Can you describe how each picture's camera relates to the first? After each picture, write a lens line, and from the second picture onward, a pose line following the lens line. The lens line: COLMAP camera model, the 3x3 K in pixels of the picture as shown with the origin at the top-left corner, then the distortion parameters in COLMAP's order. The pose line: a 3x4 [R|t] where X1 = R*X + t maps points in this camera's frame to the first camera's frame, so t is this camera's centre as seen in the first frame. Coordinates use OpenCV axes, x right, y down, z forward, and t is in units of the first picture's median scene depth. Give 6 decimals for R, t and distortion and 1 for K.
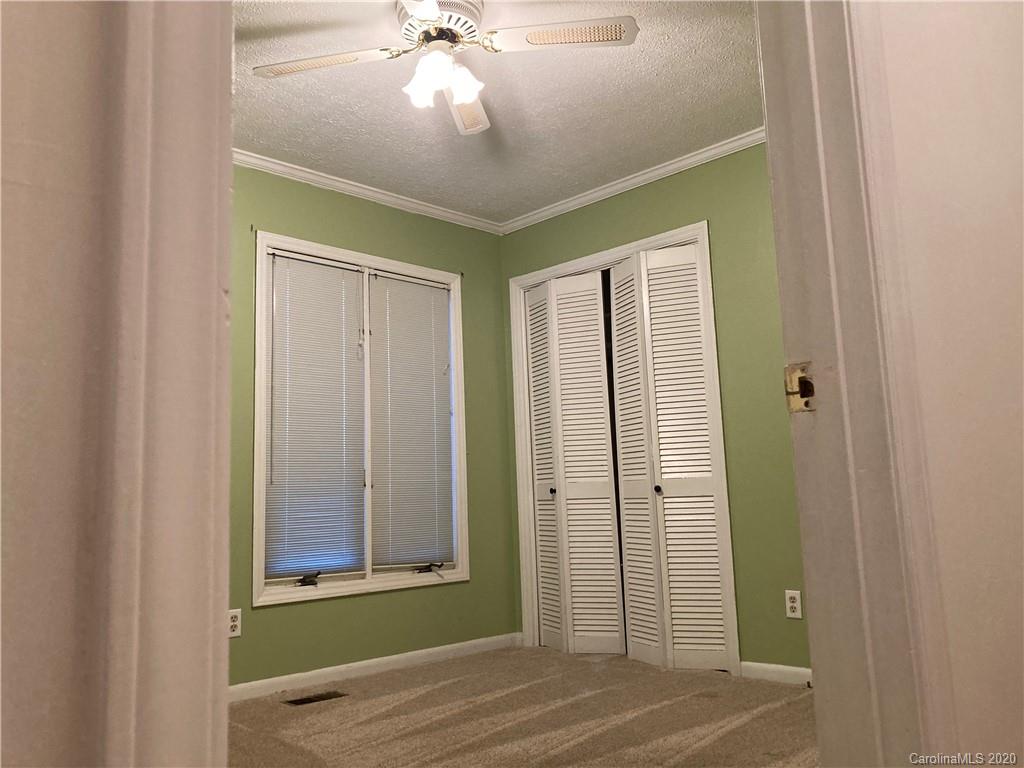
lens RADIAL K [[838.4, 0, 514.0], [0, 838.4, 383.3], [0, 0, 1]] dist [0.017596, -0.015189]
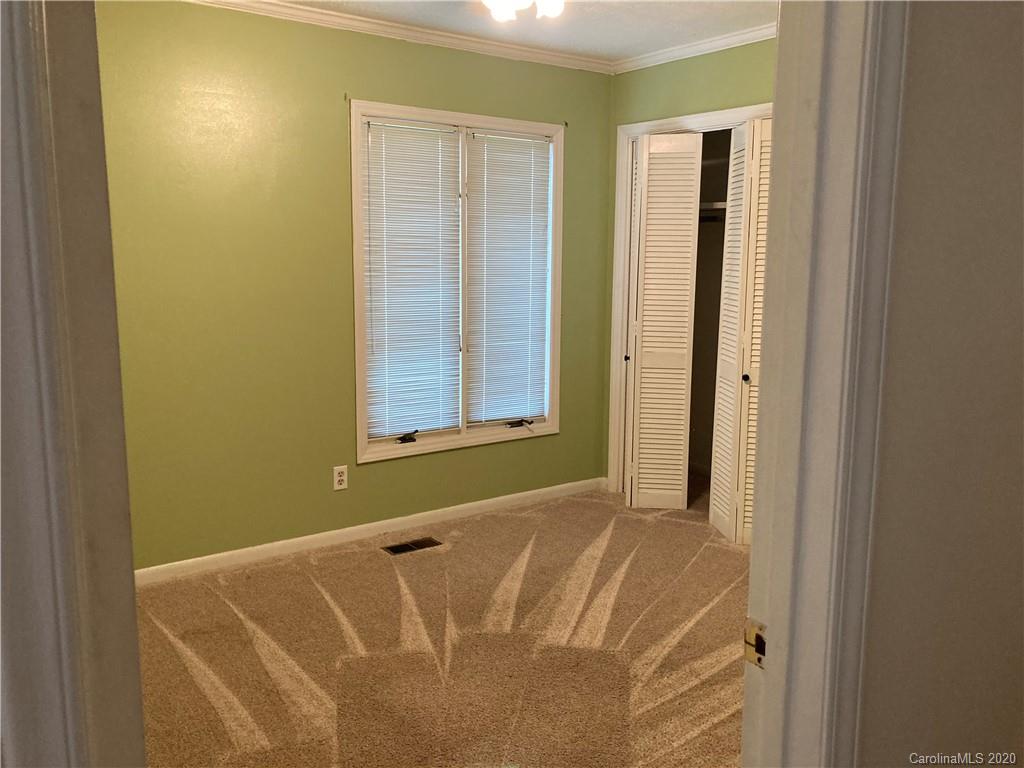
lens RADIAL K [[838.4, 0, 509.3], [0, 838.4, 383.2], [0, 0, 1]] dist [0.017596, -0.015189]
pose [[0.986001, 0.070891, -0.150918, 0.046081], [-0.021582, 0.951765, 0.306069, -0.168701], [0.165336, -0.298528, 0.939971, 0.013186]]
